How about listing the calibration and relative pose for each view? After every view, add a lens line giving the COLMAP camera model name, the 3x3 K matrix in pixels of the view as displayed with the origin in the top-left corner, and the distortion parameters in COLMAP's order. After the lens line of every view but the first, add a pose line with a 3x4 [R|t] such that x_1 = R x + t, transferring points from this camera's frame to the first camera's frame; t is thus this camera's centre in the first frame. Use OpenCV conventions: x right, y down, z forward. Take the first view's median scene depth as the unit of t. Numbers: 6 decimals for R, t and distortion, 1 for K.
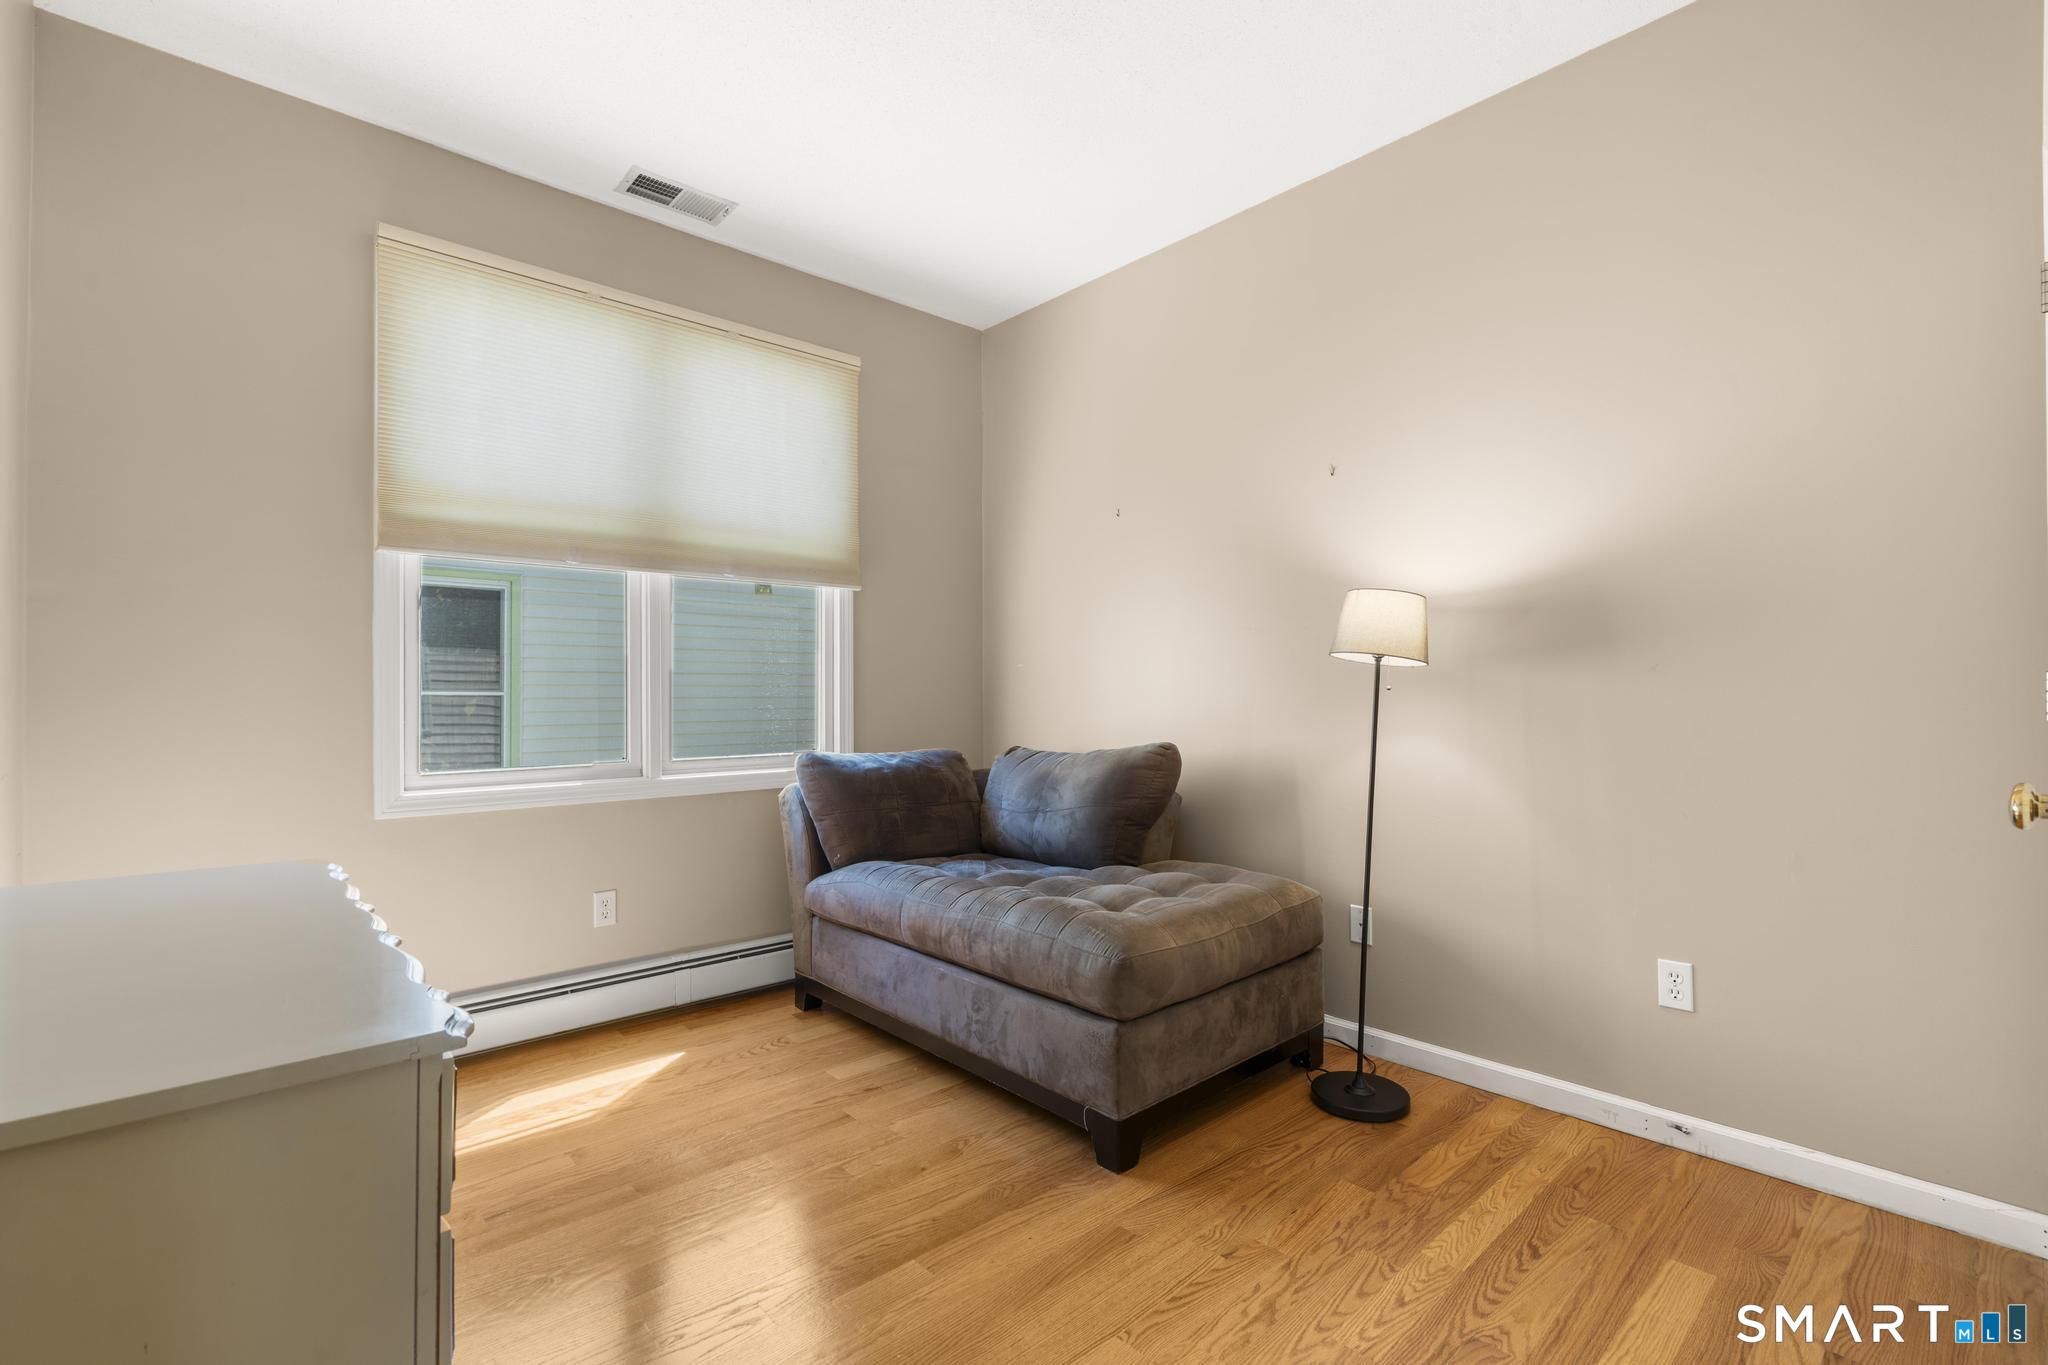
lens RADIAL K [[917.8, 0, 1019.9], [0, 917.8, 681.9], [0, 0, 1]] dist [-0.008036, 0.002578]
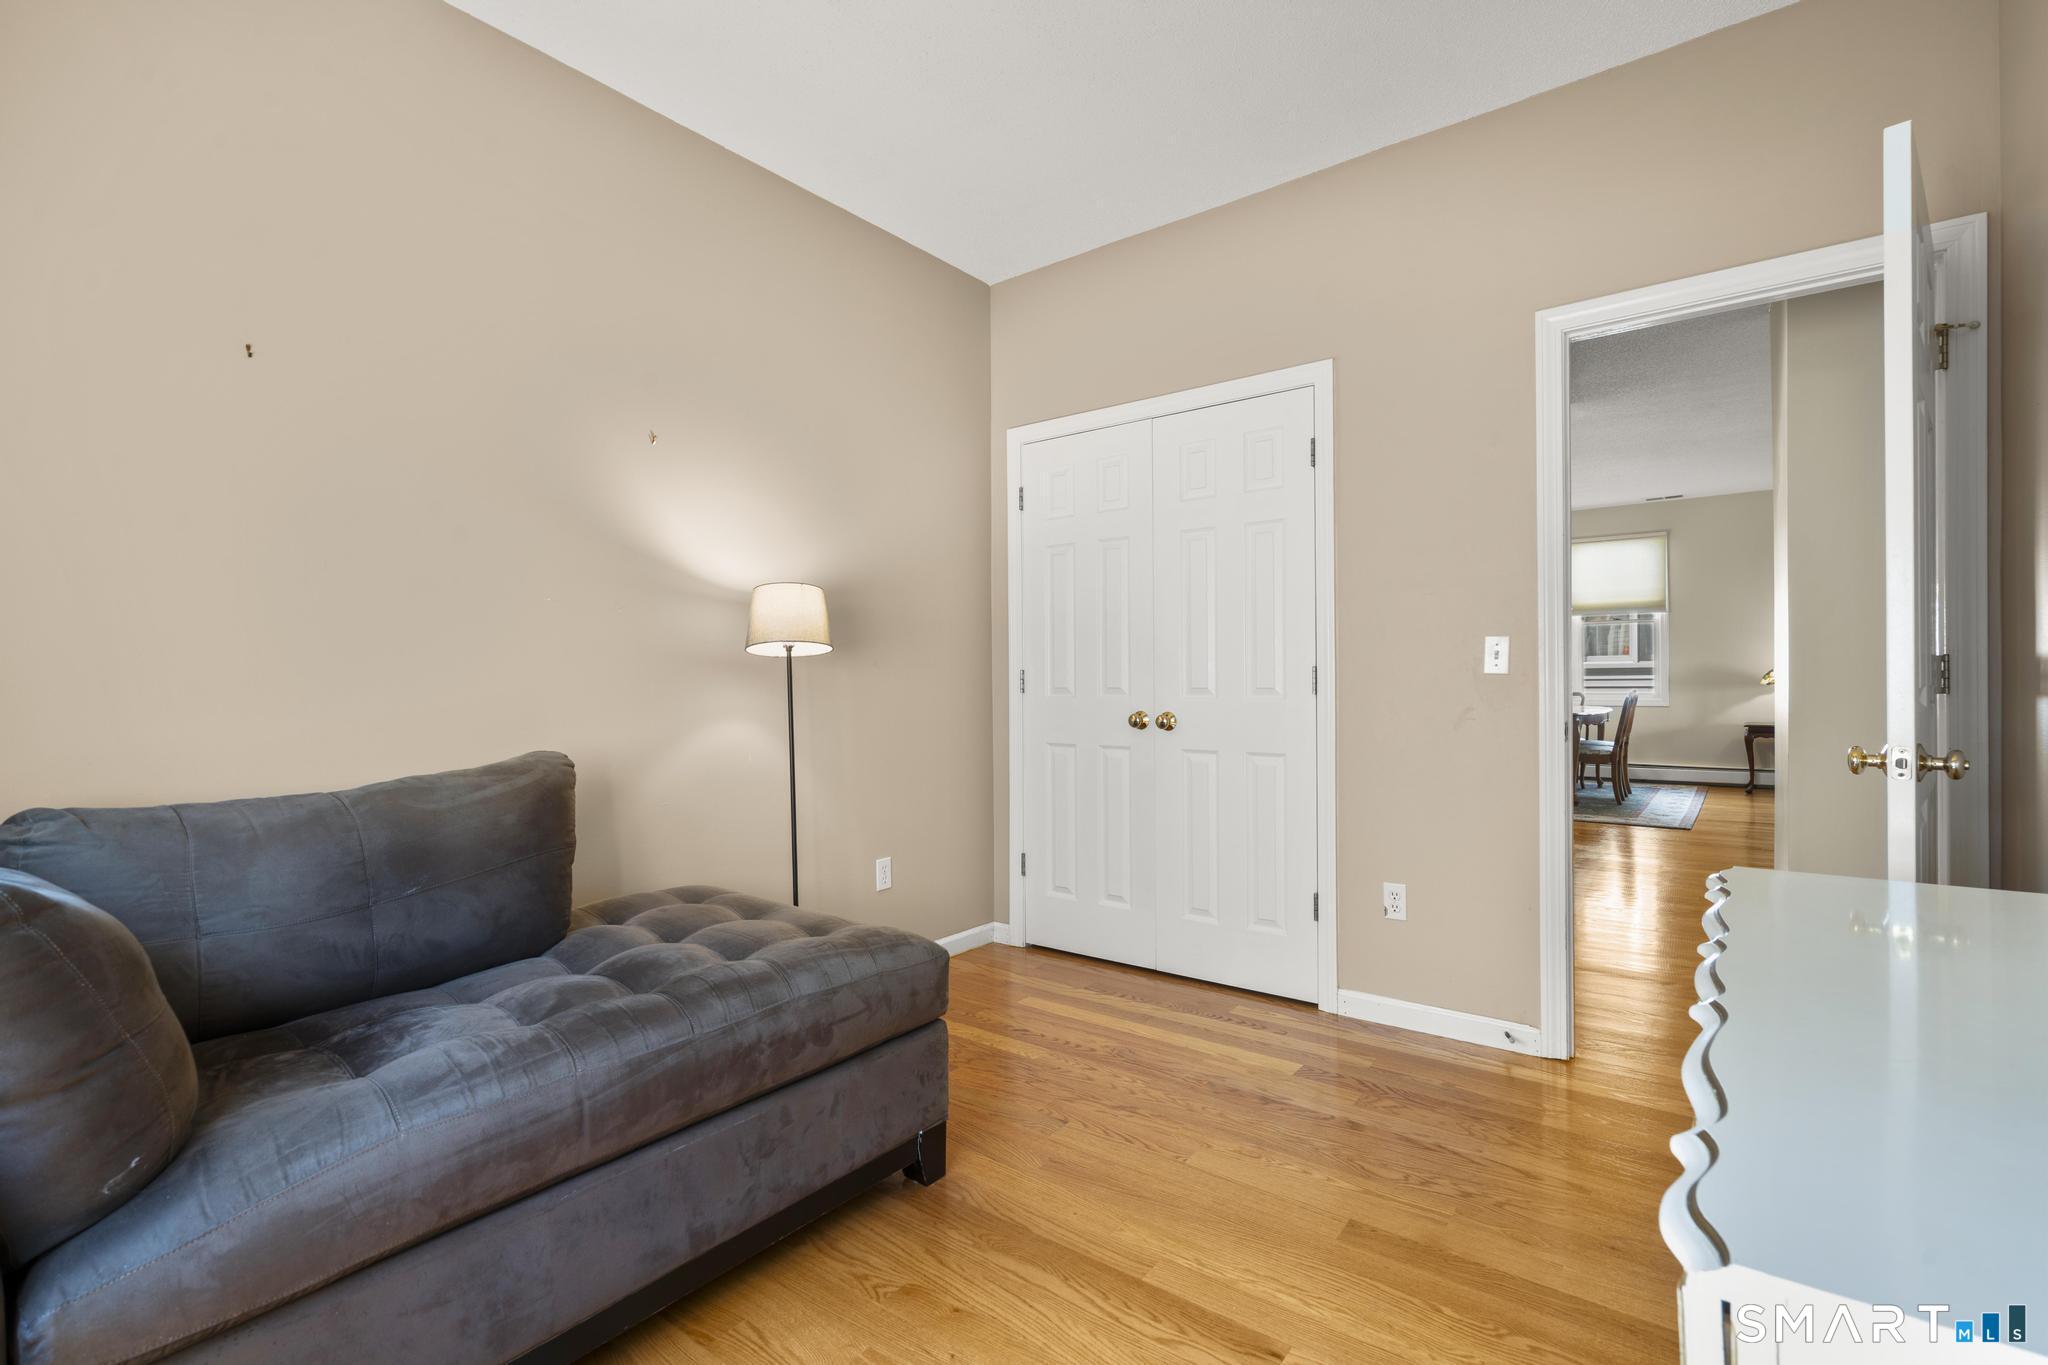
lens RADIAL K [[917.8, 0, 1027.5], [0, 917.8, 682.9], [0, 0, 1]] dist [-0.008036, 0.002578]
pose [[-0.177486, 0.003621, 0.984117, -0.827688], [0.000699, 0.999993, -0.003553, 0.020421], [-0.984123, 0.000058, -0.177488, 1.041633]]
